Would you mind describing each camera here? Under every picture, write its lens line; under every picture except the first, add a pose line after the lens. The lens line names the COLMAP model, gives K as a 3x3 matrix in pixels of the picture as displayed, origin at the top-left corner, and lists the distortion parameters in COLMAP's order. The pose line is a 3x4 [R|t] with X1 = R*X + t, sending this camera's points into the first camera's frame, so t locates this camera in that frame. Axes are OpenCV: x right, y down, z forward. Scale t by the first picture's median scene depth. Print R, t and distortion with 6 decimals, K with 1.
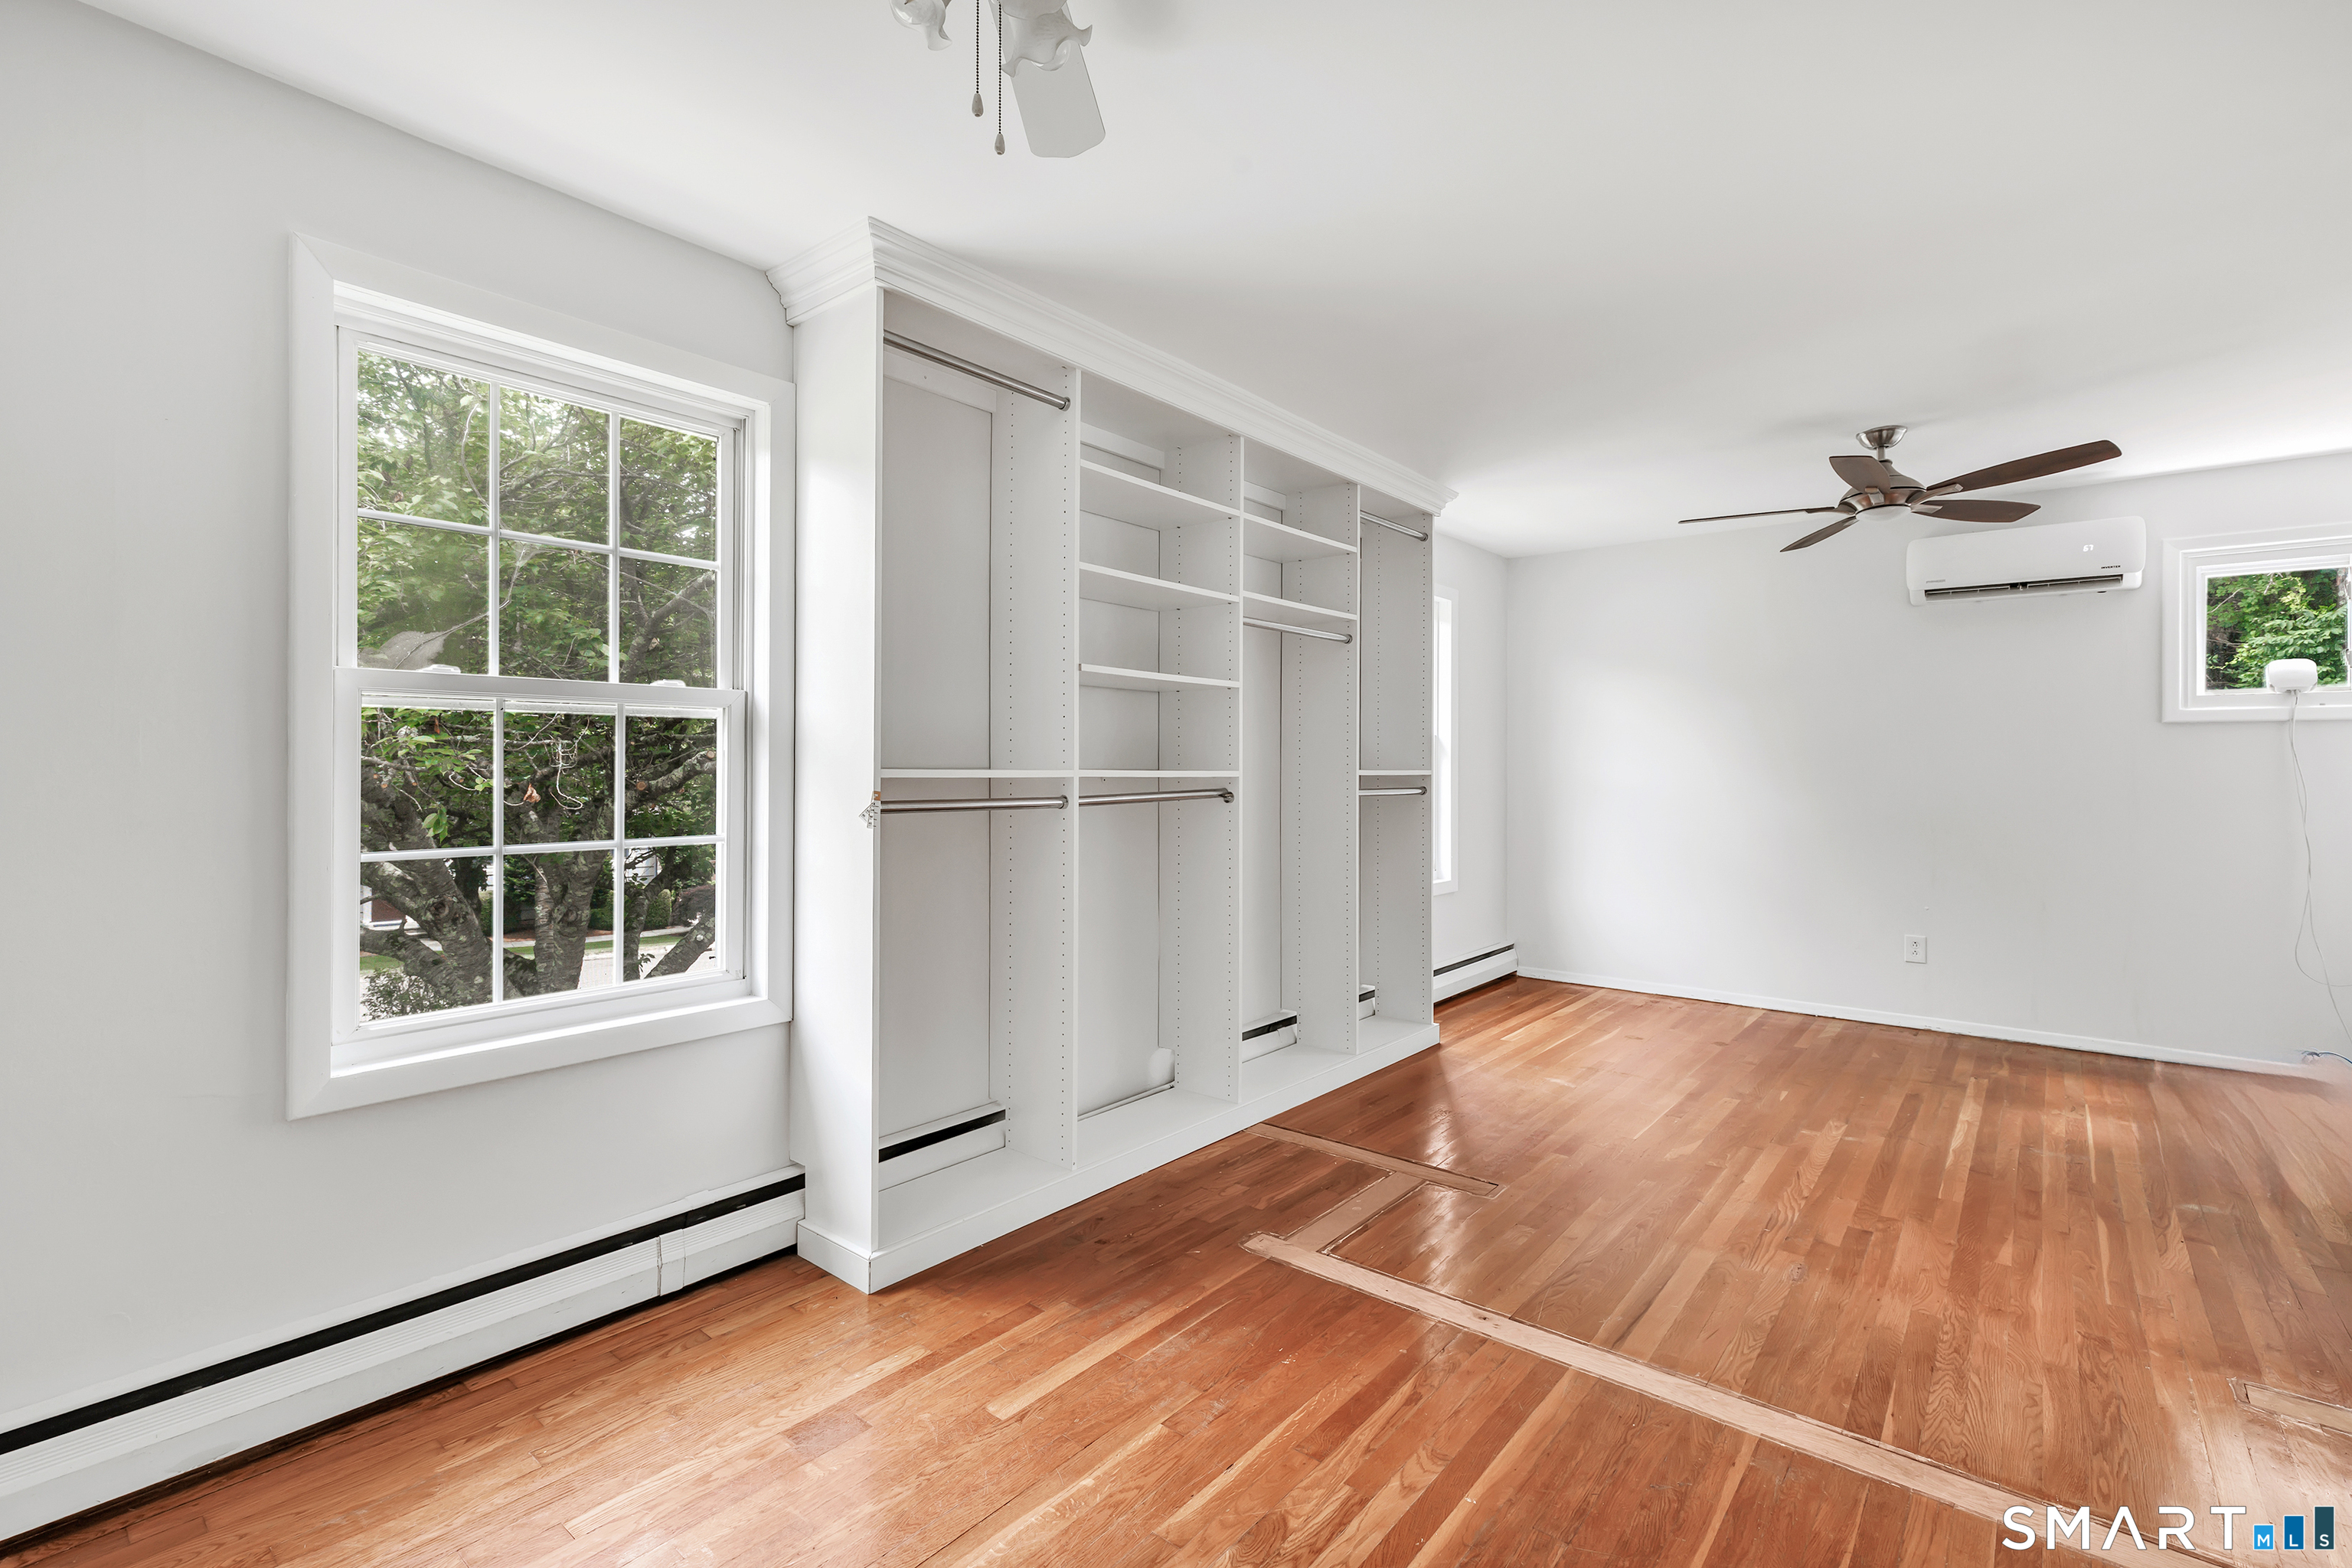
lens RADIAL K [[1060.8, 0, 1180.6], [0, 1060.8, 775.1], [0, 0, 1]] dist [-0.000553, 0.000031]
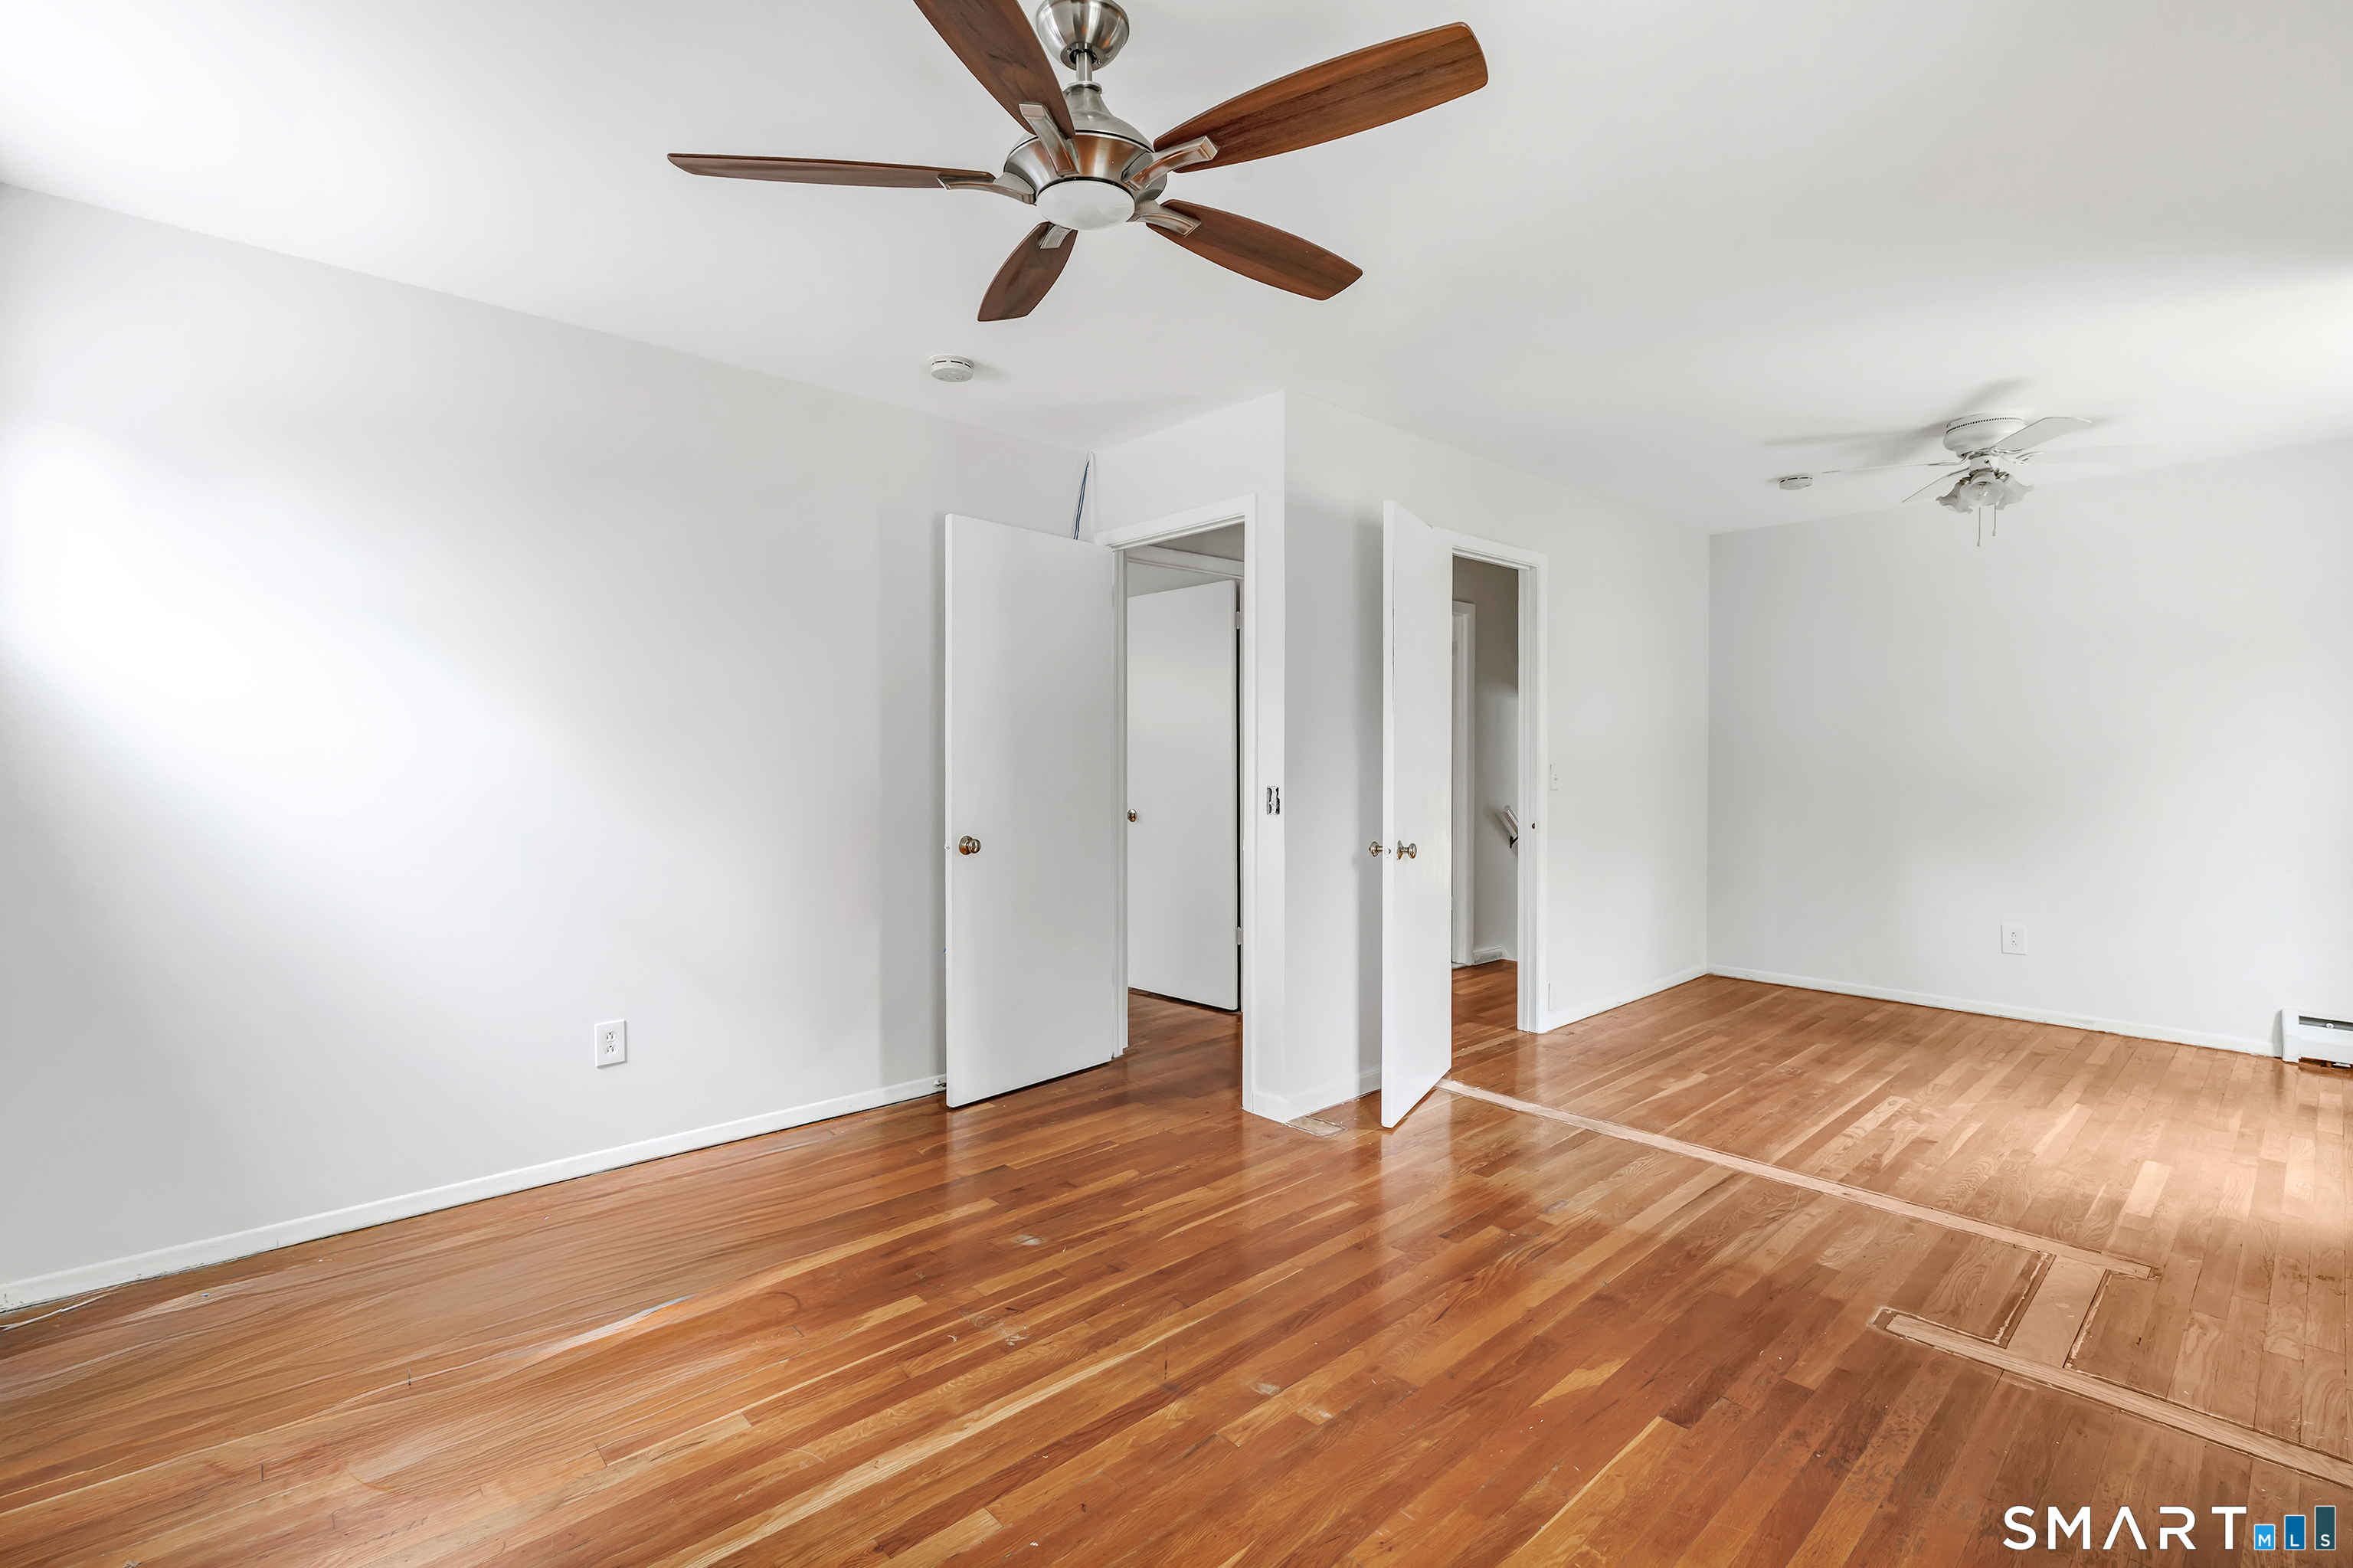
lens RADIAL K [[1061.3, 0, 1181.2], [0, 1061.3, 775.1], [0, 0, 1]] dist [-0.000553, 0.000031]
pose [[-0.989673, -0.005715, 0.143232, 0.720851], [-0.001922, 0.999644, 0.026606, -0.009869], [-0.143333, 0.026056, -0.989331, 1.901952]]
